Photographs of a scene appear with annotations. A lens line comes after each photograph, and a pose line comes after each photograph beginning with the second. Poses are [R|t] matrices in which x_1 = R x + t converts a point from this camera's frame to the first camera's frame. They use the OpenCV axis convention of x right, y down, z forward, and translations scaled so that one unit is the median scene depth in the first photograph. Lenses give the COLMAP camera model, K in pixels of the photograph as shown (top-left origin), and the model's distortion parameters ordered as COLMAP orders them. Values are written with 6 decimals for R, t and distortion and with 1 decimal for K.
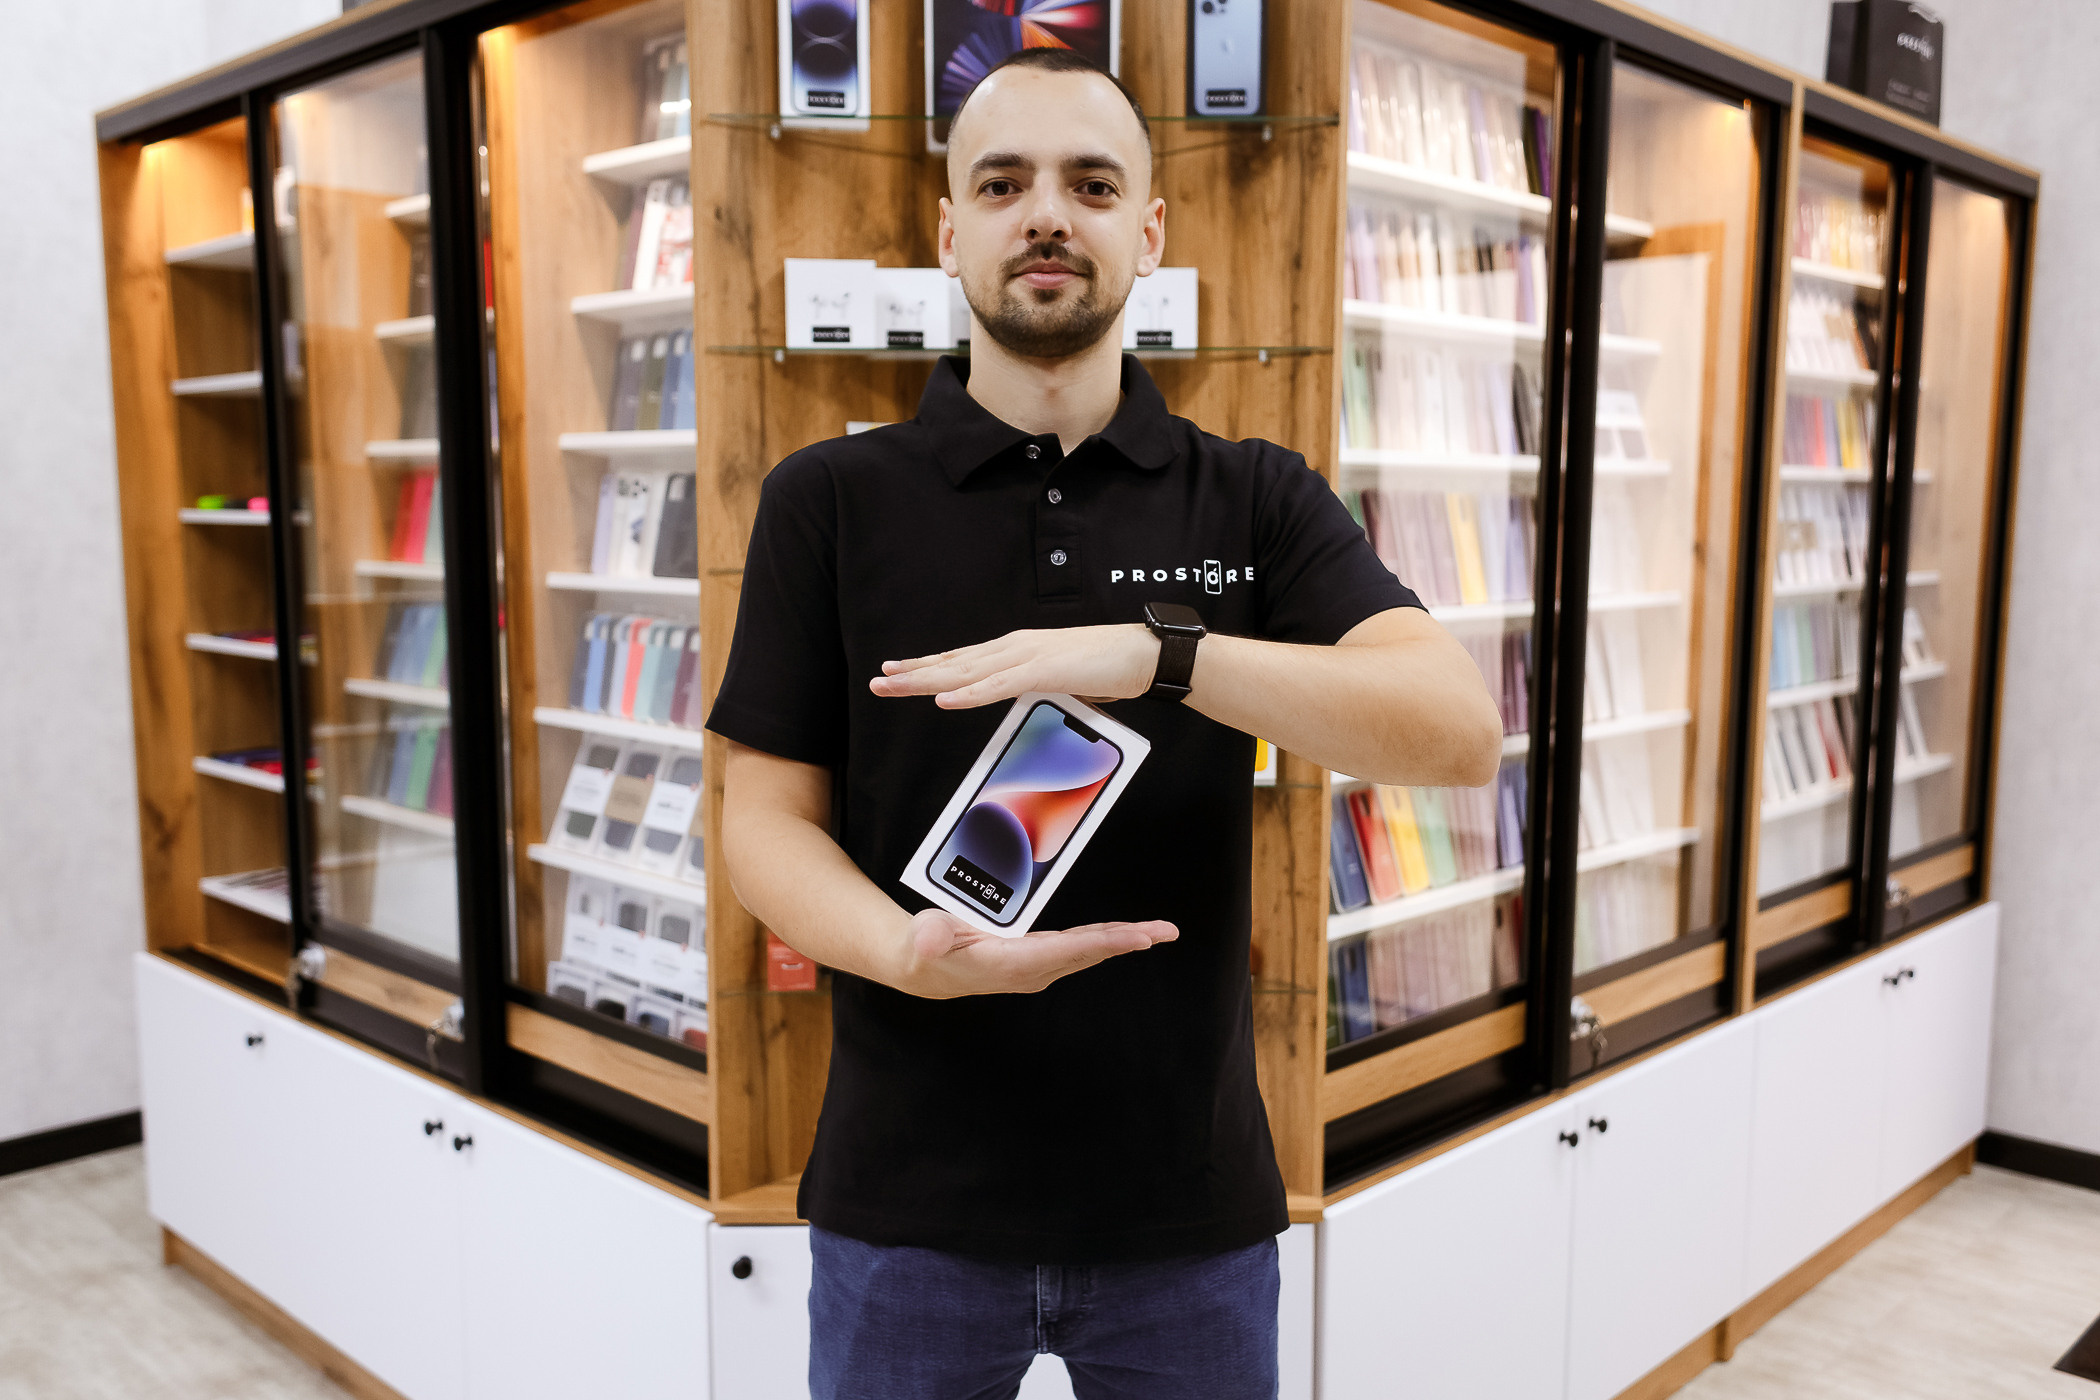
lens RADIAL K [[1787.2, 0, 1079.2], [0, 1787.2, 733.2], [0, 0, 1]] dist [0.023531, -0.036551]
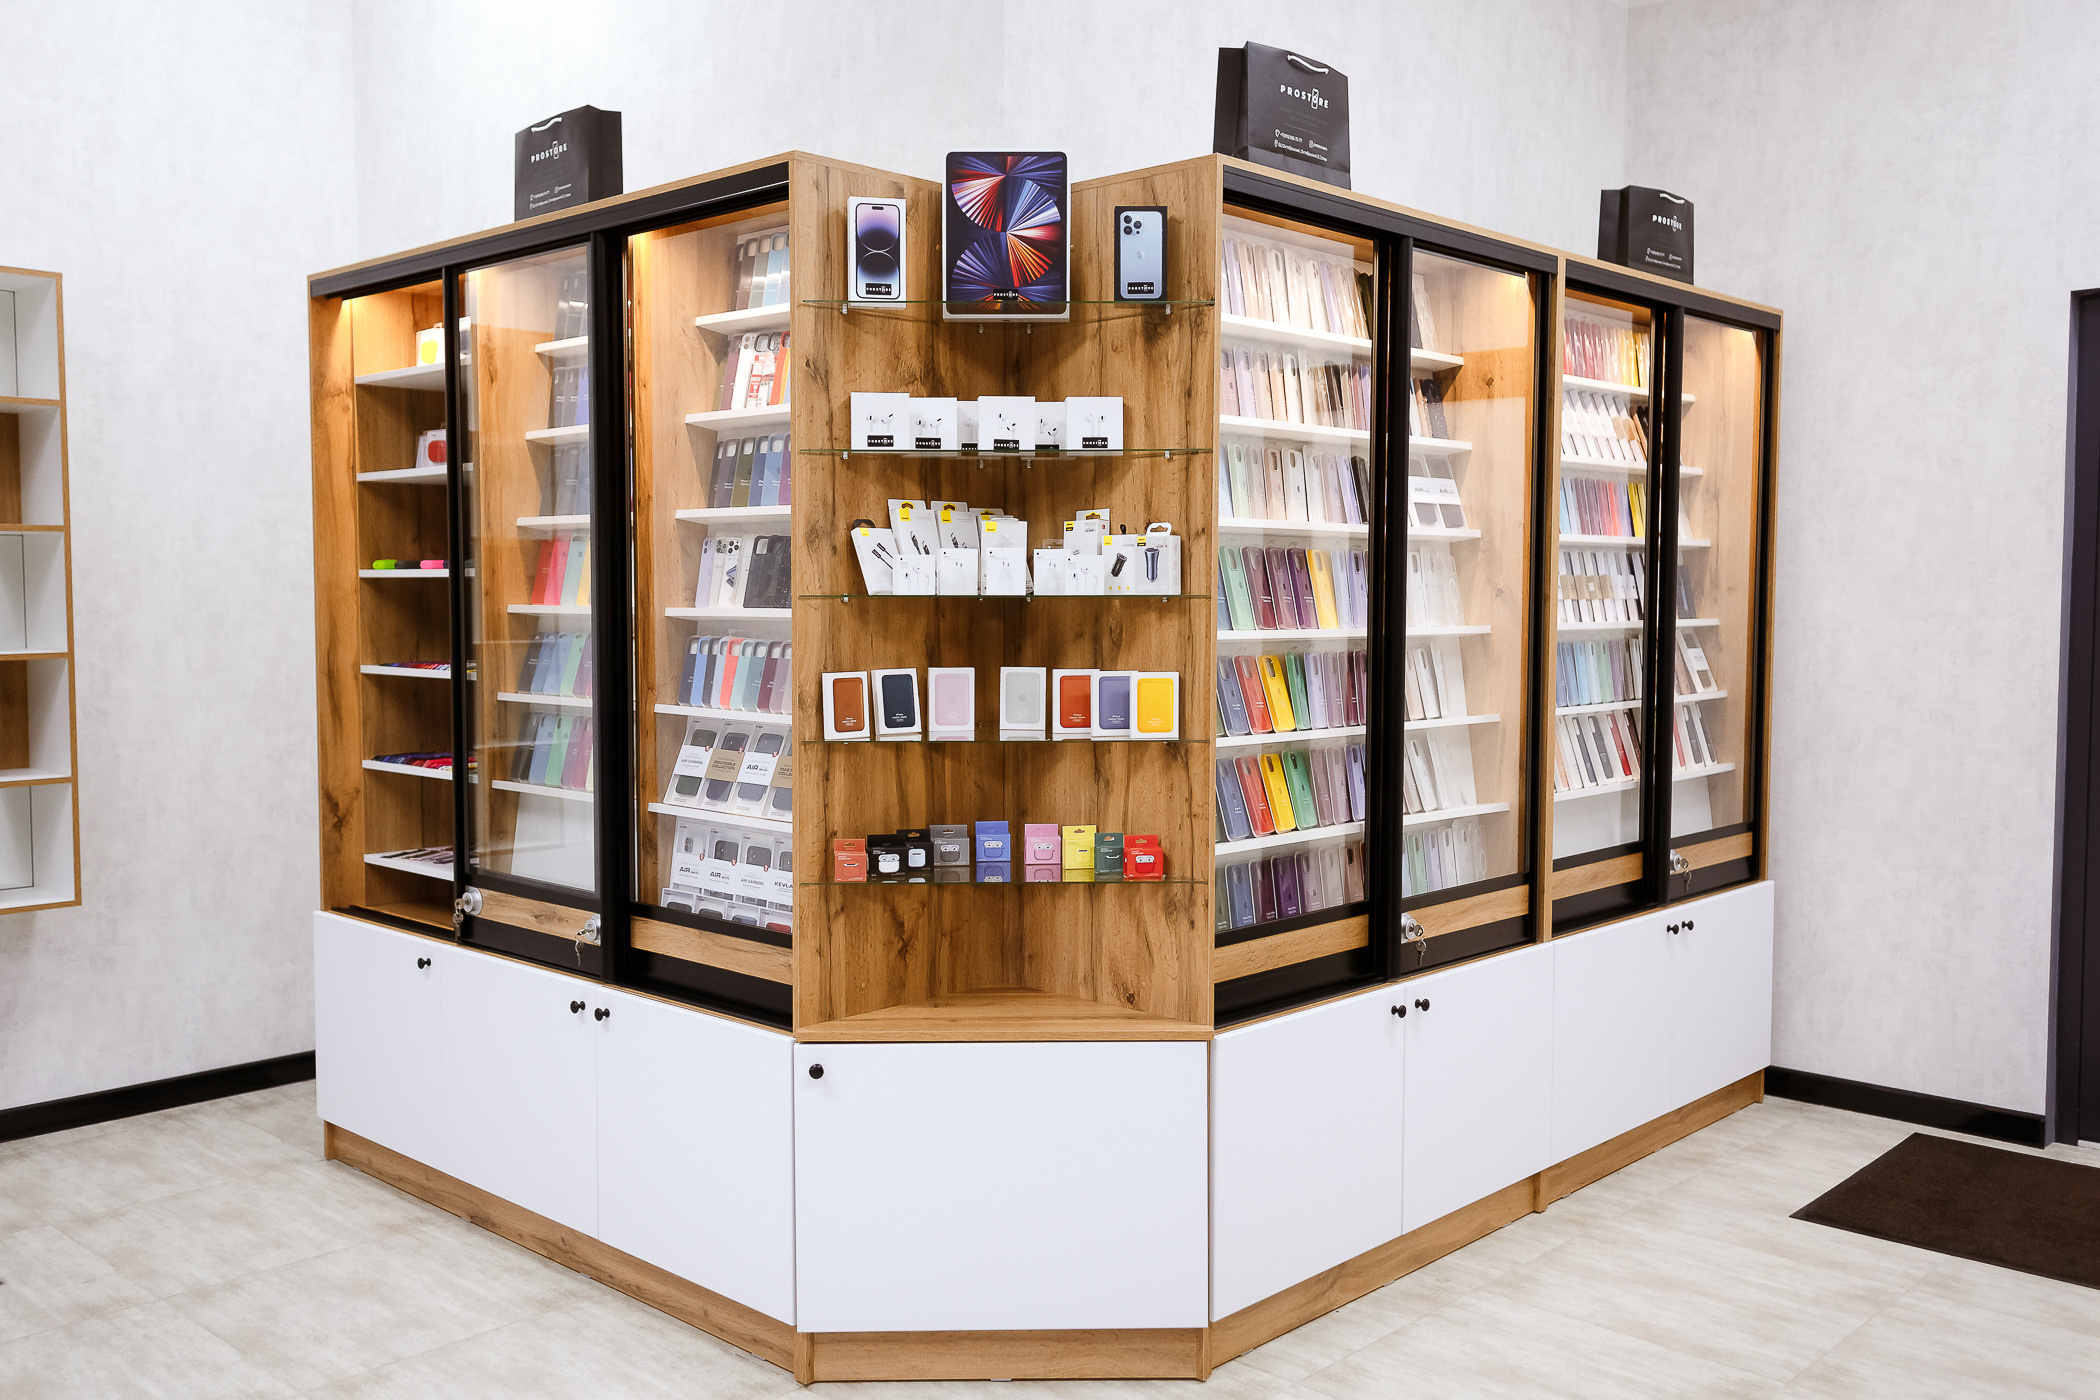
lens RADIAL K [[1787.2, 0, 1048.3], [0, 1787.2, 694.8], [0, 0, 1]] dist [0.023531, -0.036551]
pose [[0.999977, -0.002830, 0.006189, -0.005042], [0.003255, 0.997564, -0.069681, 0.069956], [-0.005976, 0.069699, 0.997550, -0.355864]]
